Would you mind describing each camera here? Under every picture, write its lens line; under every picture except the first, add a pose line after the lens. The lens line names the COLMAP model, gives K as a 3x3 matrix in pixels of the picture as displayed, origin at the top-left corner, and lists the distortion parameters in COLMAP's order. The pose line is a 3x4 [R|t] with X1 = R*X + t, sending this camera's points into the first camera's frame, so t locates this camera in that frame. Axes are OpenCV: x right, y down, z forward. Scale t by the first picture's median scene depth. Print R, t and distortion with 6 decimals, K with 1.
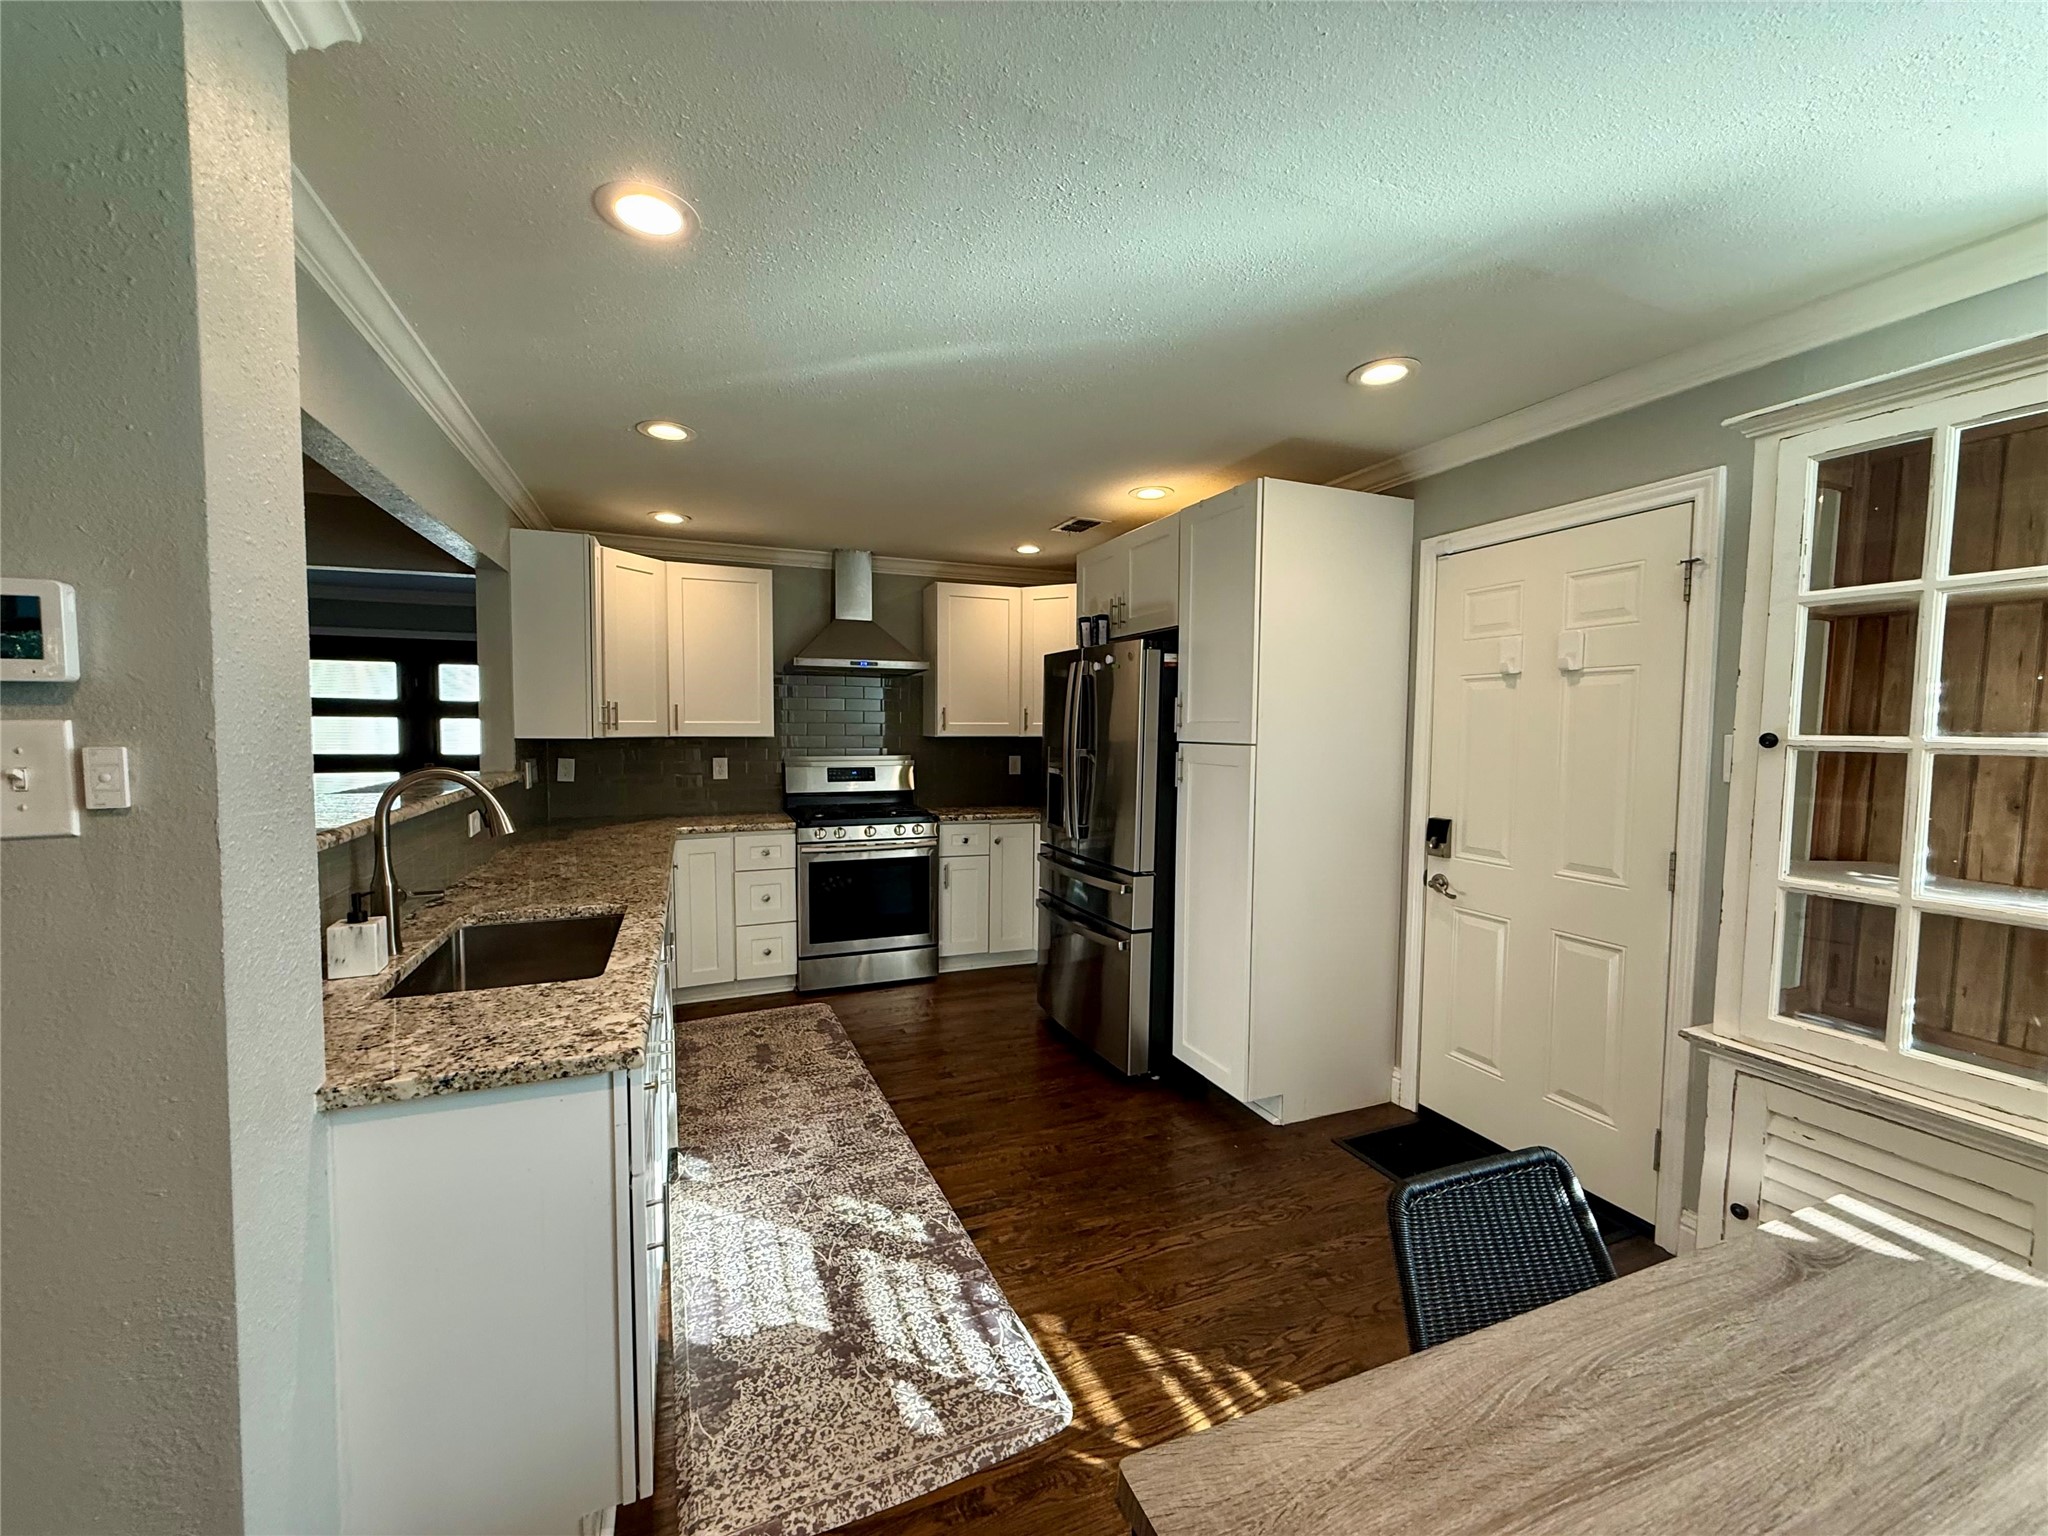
lens RADIAL K [[815.1, 0, 1017.9], [0, 815.1, 768.7], [0, 0, 1]] dist [-0.000392, 0.000276]
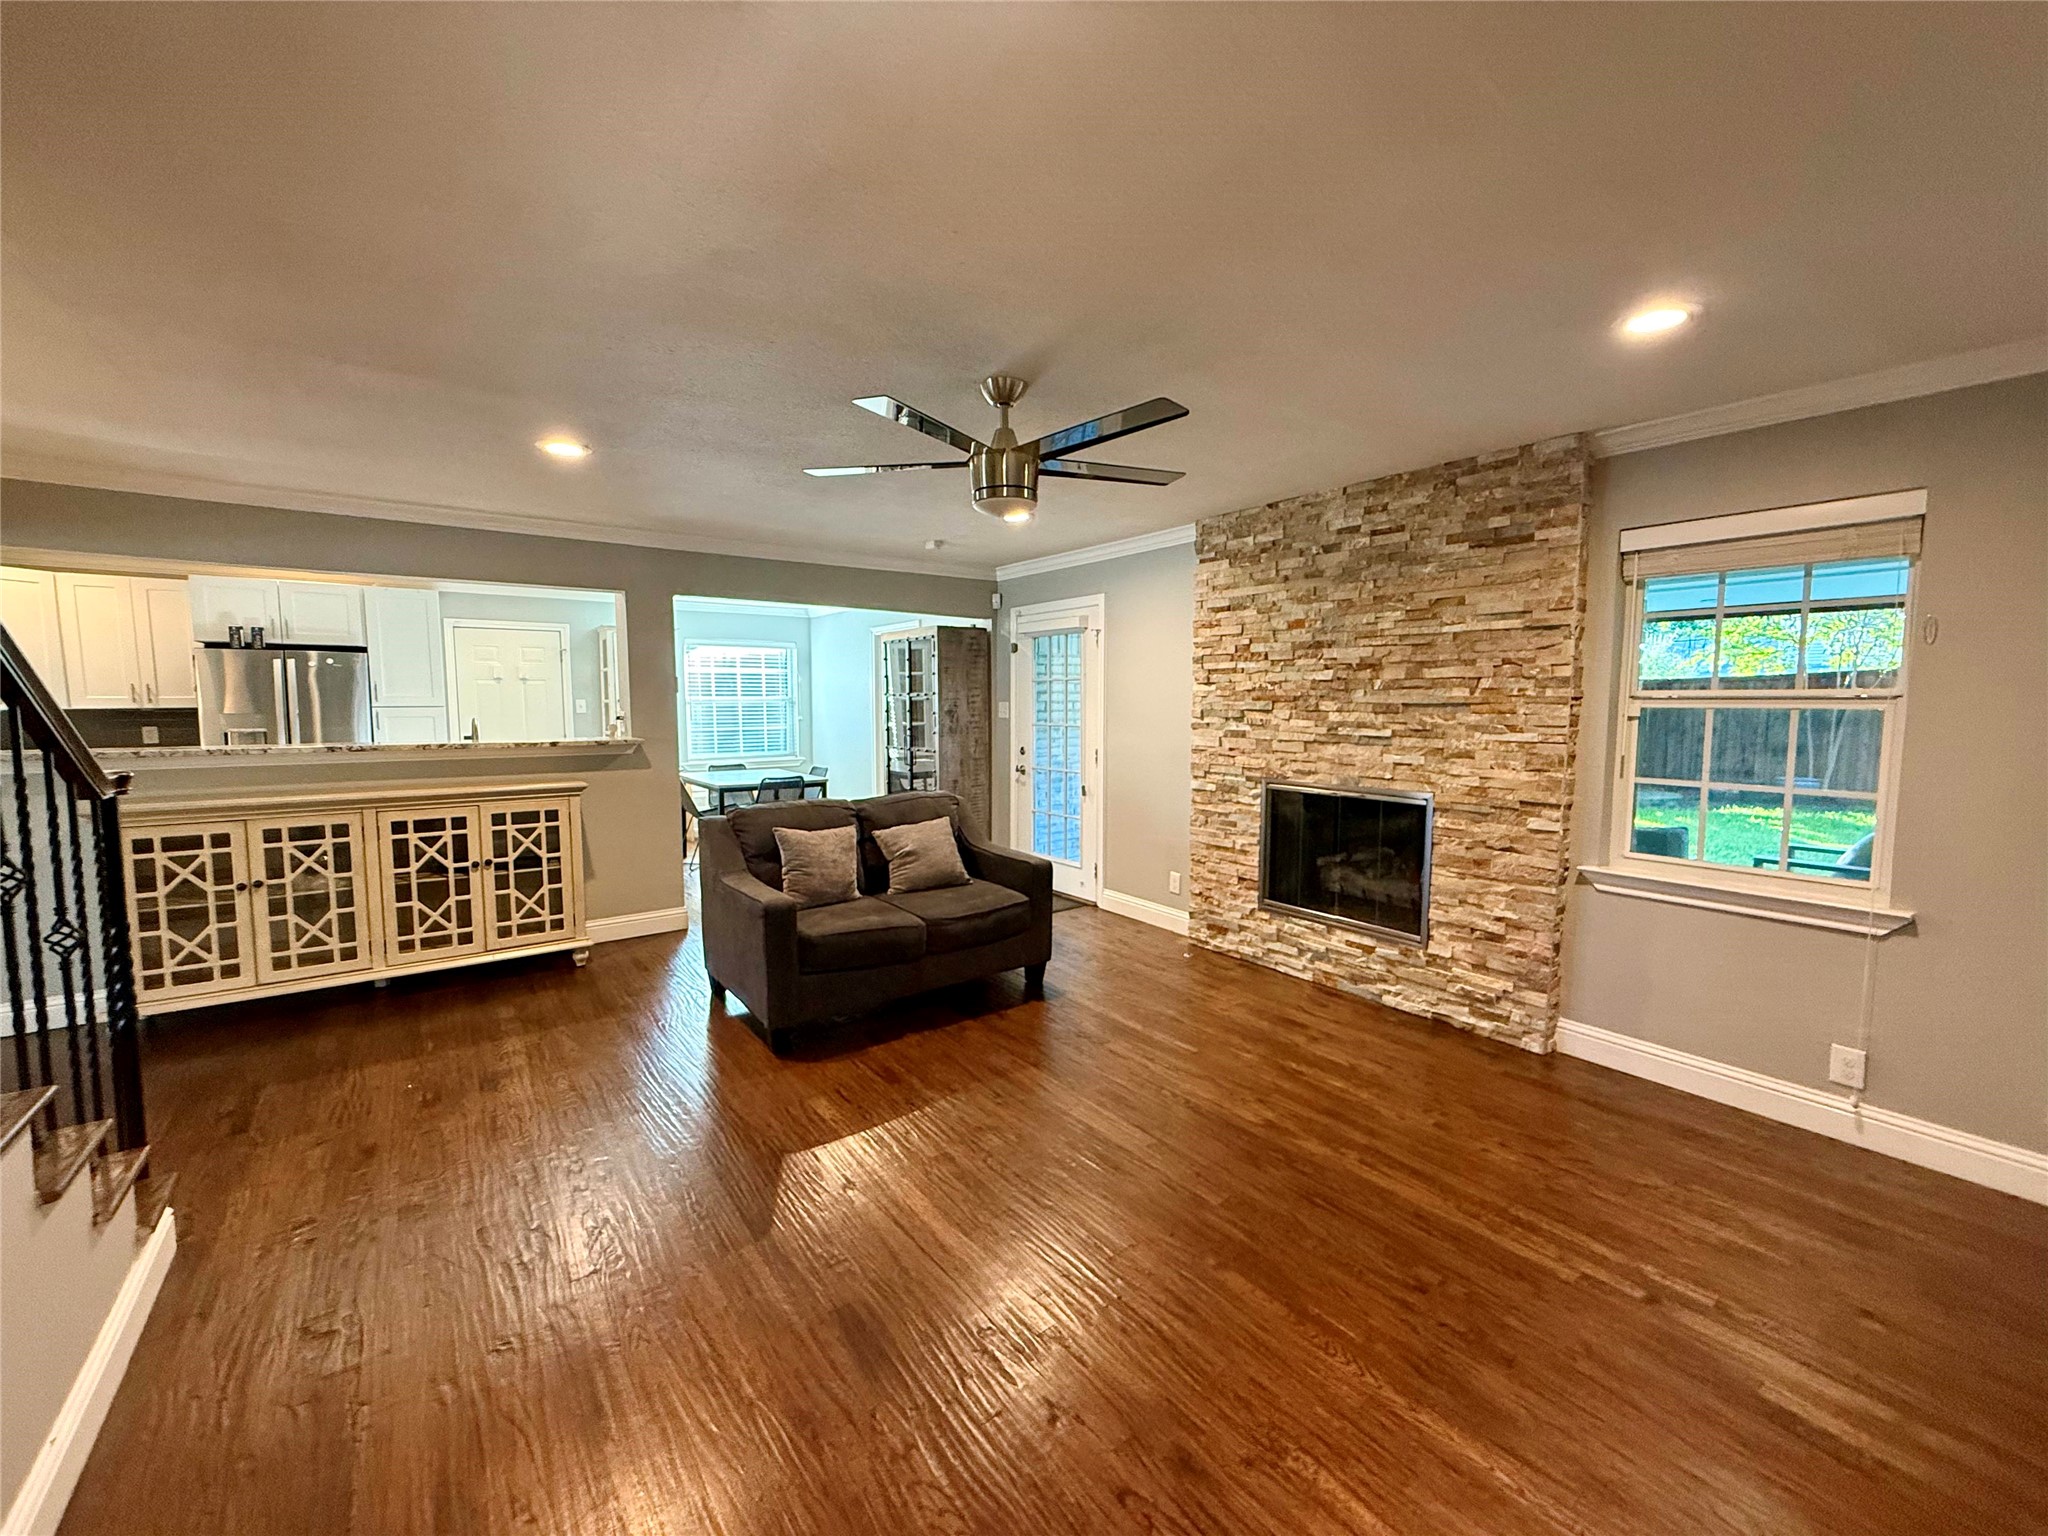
lens RADIAL K [[815.1, 0, 1020.6], [0, 815.1, 770.9], [0, 0, 1]] dist [-0.000392, 0.000276]
pose [[-0.252209, -0.096079, 0.962891, -2.083309], [0.049988, 0.992436, 0.112120, -0.021244], [-0.966381, 0.076411, -0.245498, 0.002062]]
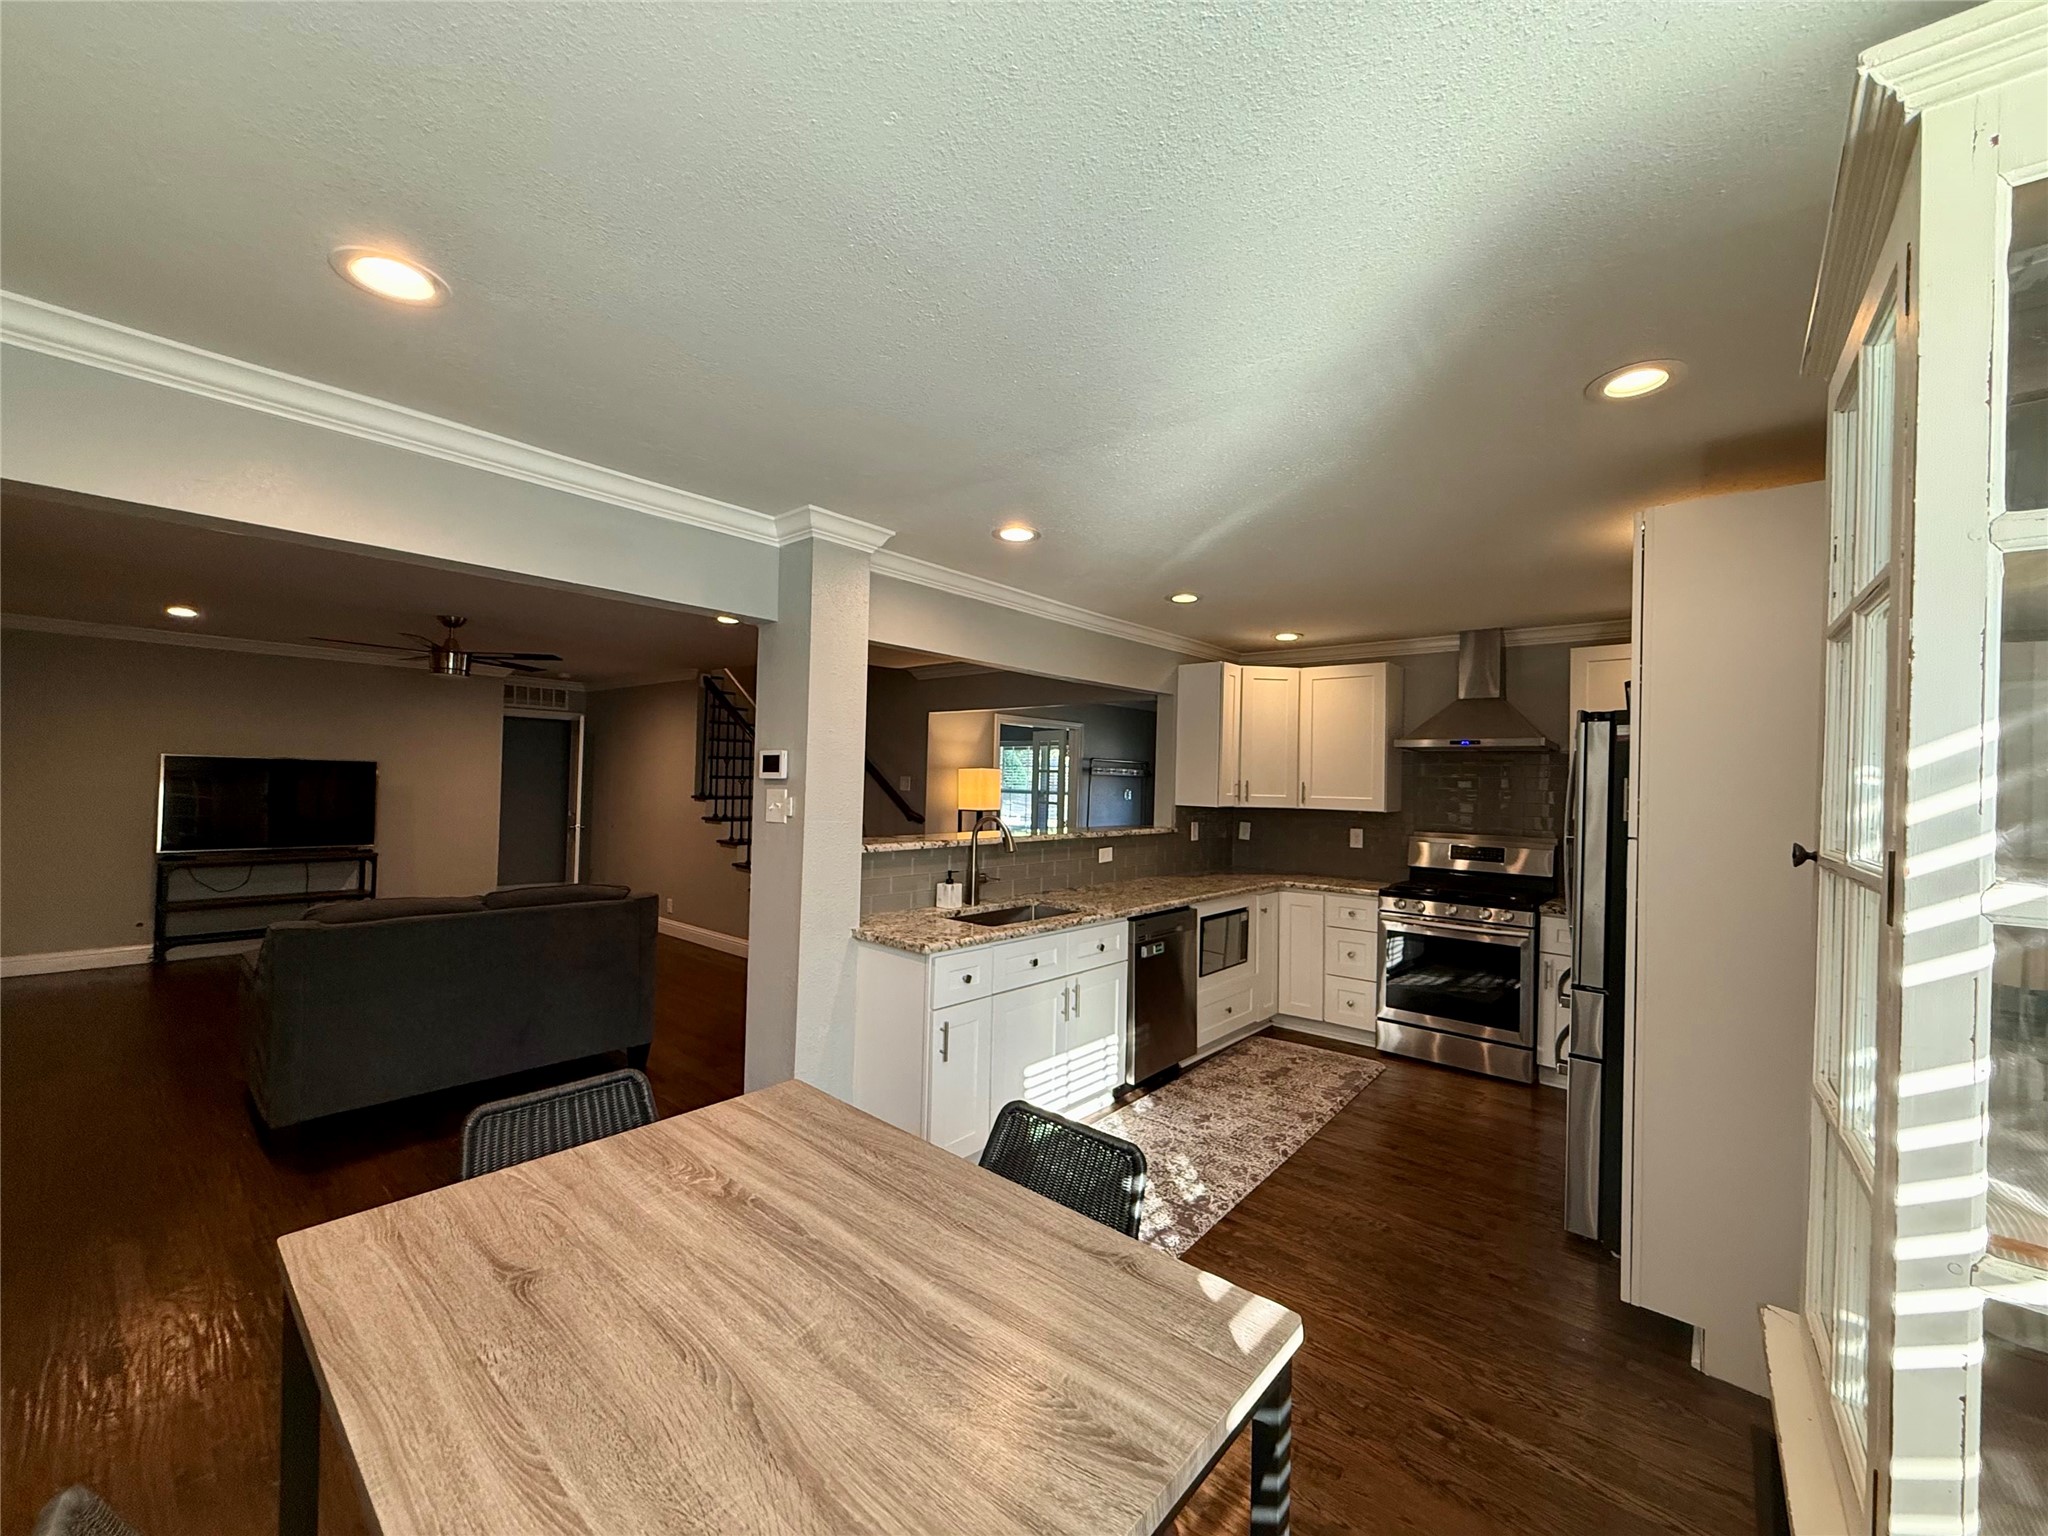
lens RADIAL K [[815.1, 0, 1019.1], [0, 815.1, 767.5], [0, 0, 1]] dist [-0.000392, 0.000276]
pose [[0.451744, -0.011618, -0.892072, 0.645601], [-0.070266, 0.996346, -0.048558, -0.015002], [0.889376, 0.084618, 0.449277, 0.088632]]
